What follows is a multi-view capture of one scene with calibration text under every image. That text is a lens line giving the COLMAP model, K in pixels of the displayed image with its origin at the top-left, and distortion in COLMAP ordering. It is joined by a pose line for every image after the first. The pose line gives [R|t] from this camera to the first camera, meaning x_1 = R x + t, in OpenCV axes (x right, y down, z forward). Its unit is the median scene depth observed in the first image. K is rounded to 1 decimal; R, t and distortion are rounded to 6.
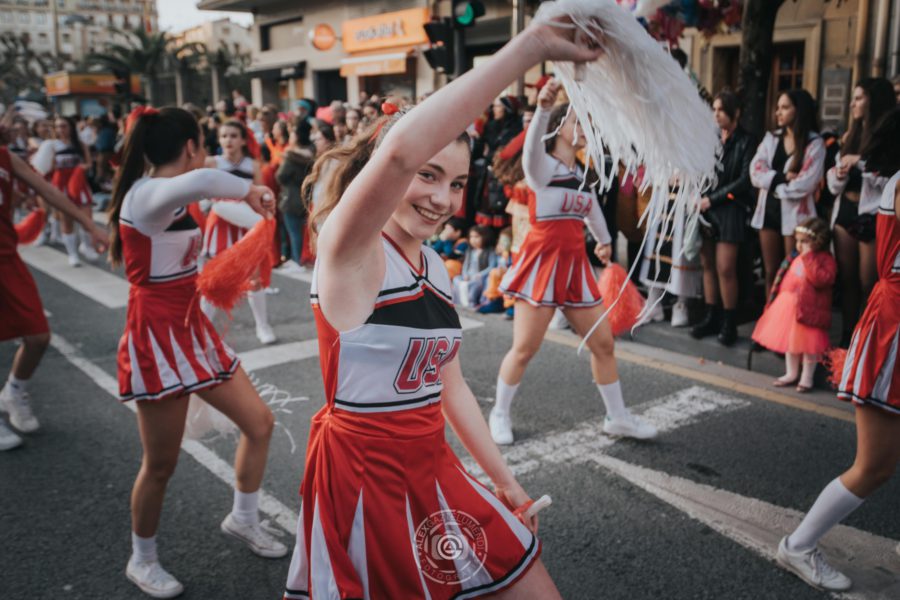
lens RADIAL K [[862.9, 0, 446.1], [0, 862.9, 297.6], [0, 0, 1]] dist [-0.025591, 0.000000]
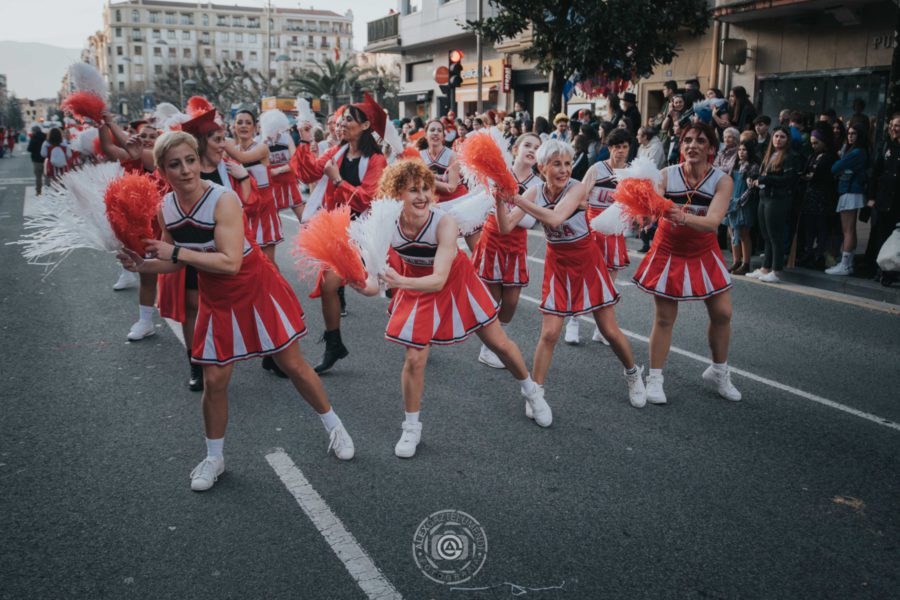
lens RADIAL K [[862.9, 0, 442.1], [0, 862.9, 294.1], [0, 0, 1]] dist [-0.025591, 0.000000]
pose [[0.977315, 0.052376, -0.205214, 0.119001], [-0.055954, 0.998365, -0.011666, 0.057393], [0.204267, 0.022884, 0.978648, -0.283350]]
